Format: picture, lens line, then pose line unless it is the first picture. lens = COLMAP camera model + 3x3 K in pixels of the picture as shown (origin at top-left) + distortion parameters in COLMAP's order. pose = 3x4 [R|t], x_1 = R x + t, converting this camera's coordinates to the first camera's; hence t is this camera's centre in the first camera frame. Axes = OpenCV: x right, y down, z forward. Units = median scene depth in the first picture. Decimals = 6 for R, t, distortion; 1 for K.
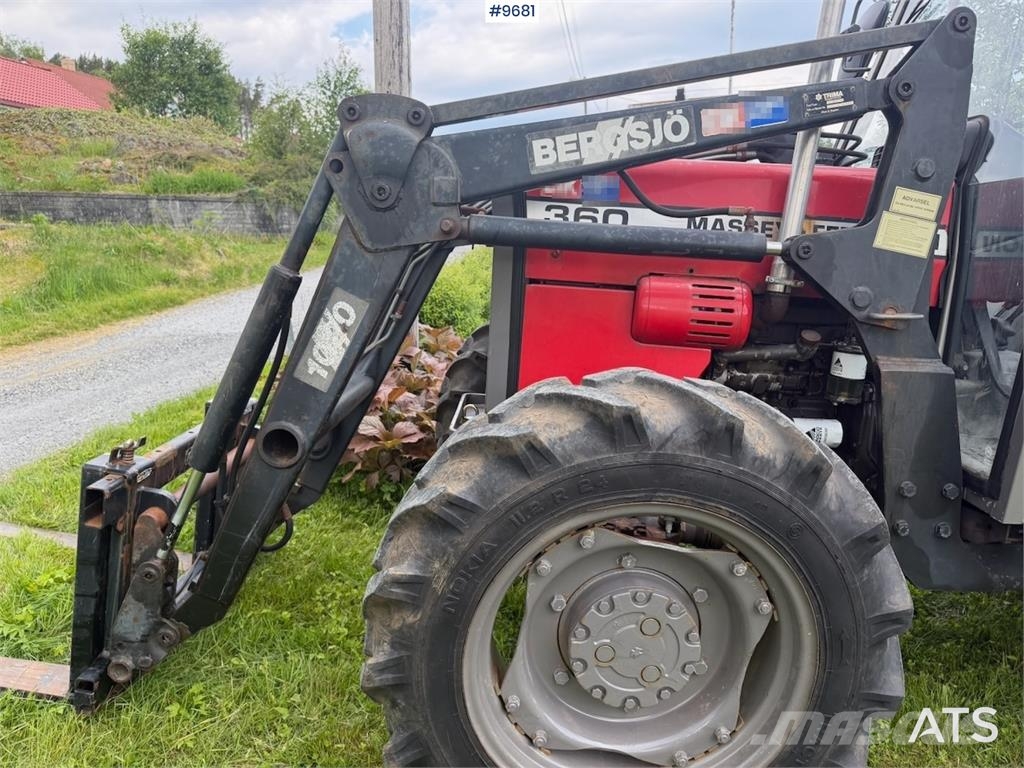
lens RADIAL K [[719.3, 0, 512.4], [0, 719.3, 388.9], [0, 0, 1]] dist [0.035835, -0.054806]
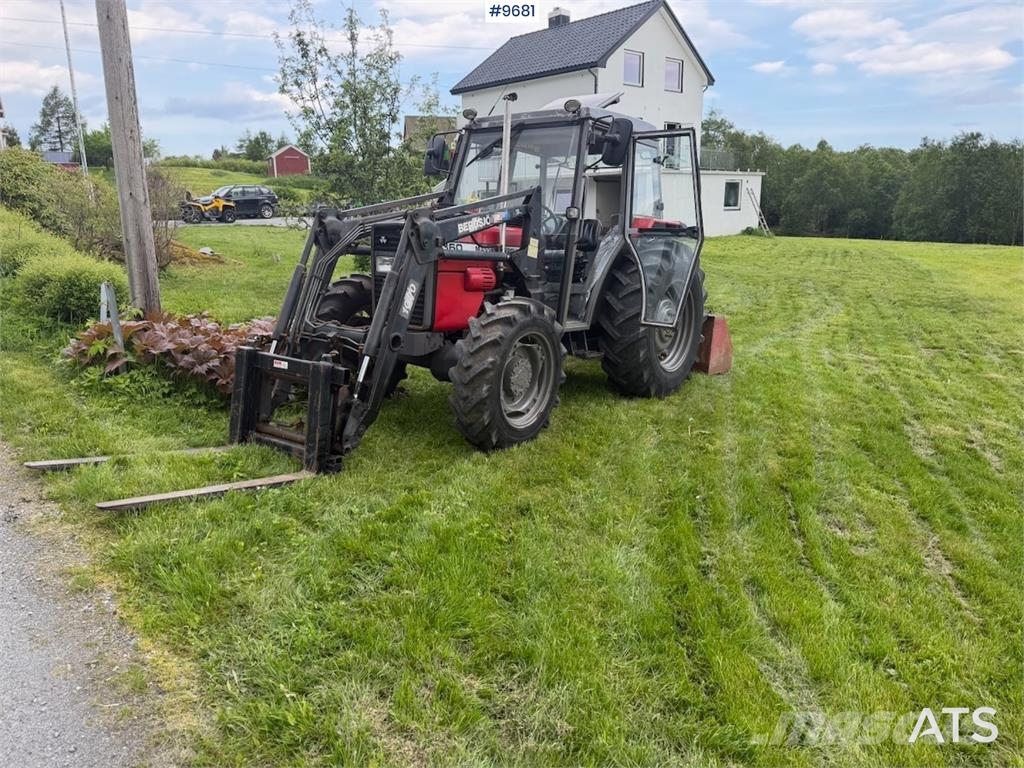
lens RADIAL K [[713.9, 0, 508.6], [0, 713.9, 380.3], [0, 0, 1]] dist [0.136035, -0.201946]
pose [[0.597083, -0.180112, 0.781698, -2.237155], [0.155035, 0.982005, 0.107845, -0.002971], [-0.787055, 0.056798, 0.614262, -0.922294]]
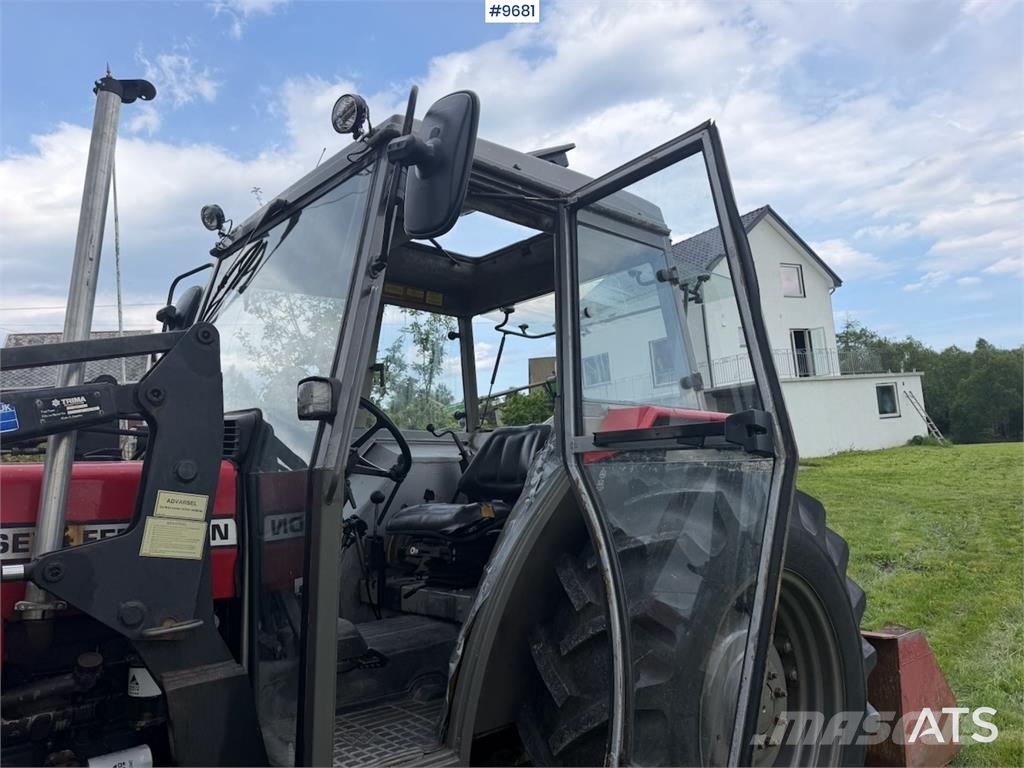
lens RADIAL K [[722.3, 0, 512.0], [0, 722.3, 384.0], [0, 0, 1]] dist [0.025798, -0.030638]
pose [[0.736188, 0.010423, 0.676697, 0.220774], [0.199695, 0.952017, -0.231916, -0.096081], [-0.646644, 0.305867, 0.698782, -0.019122]]
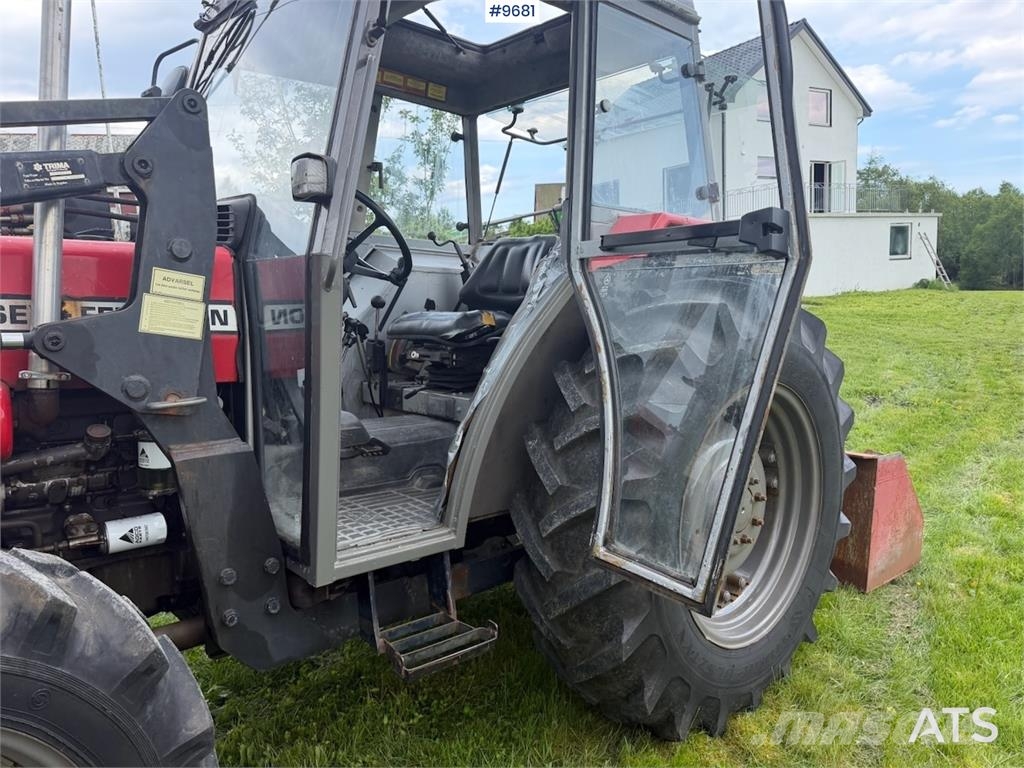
lens RADIAL K [[719.7, 0, 511.3], [0, 719.7, 382.5], [0, 0, 1]] dist [0.057190, -0.074280]
pose [[0.739769, -0.115771, 0.662826, 0.230061], [0.160312, 0.987045, -0.006522, -0.051322], [-0.653484, 0.111084, 0.748745, 0.007705]]
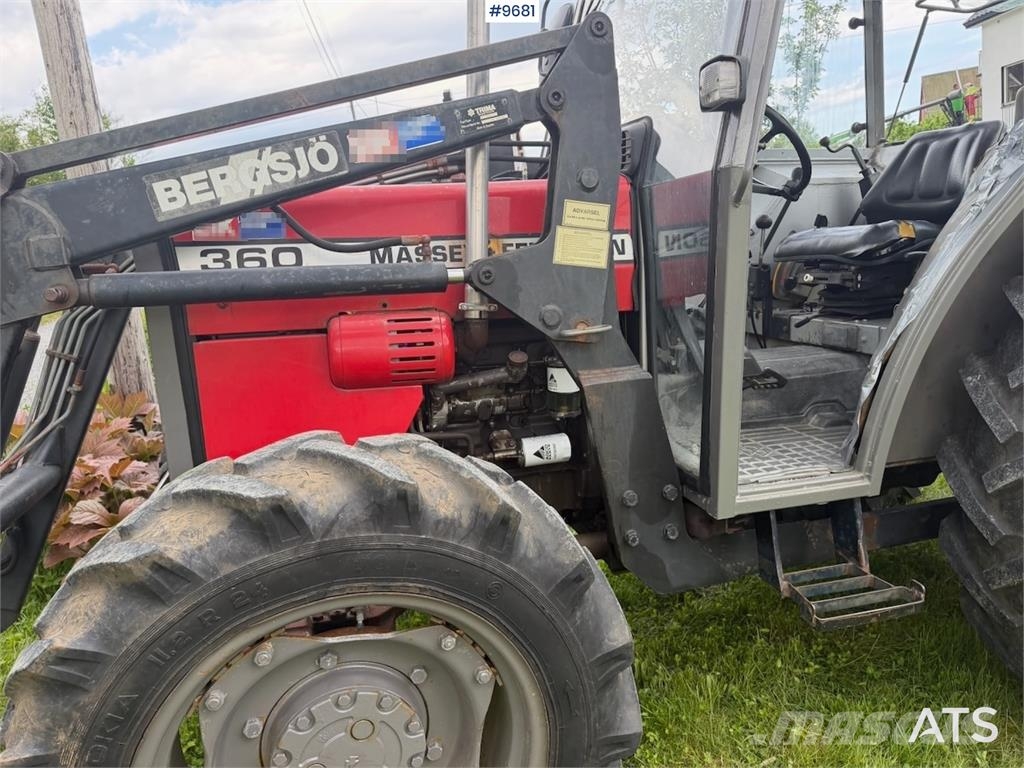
lens RADIAL K [[713.9, 0, 508.6], [0, 713.9, 380.3], [0, 0, 1]] dist [0.136035, -0.201946]
pose [[0.958827, -0.152005, 0.239887, 0.186051], [0.155555, 0.987818, 0.004181, -0.054478], [-0.237600, 0.033307, 0.970792, 0.082511]]
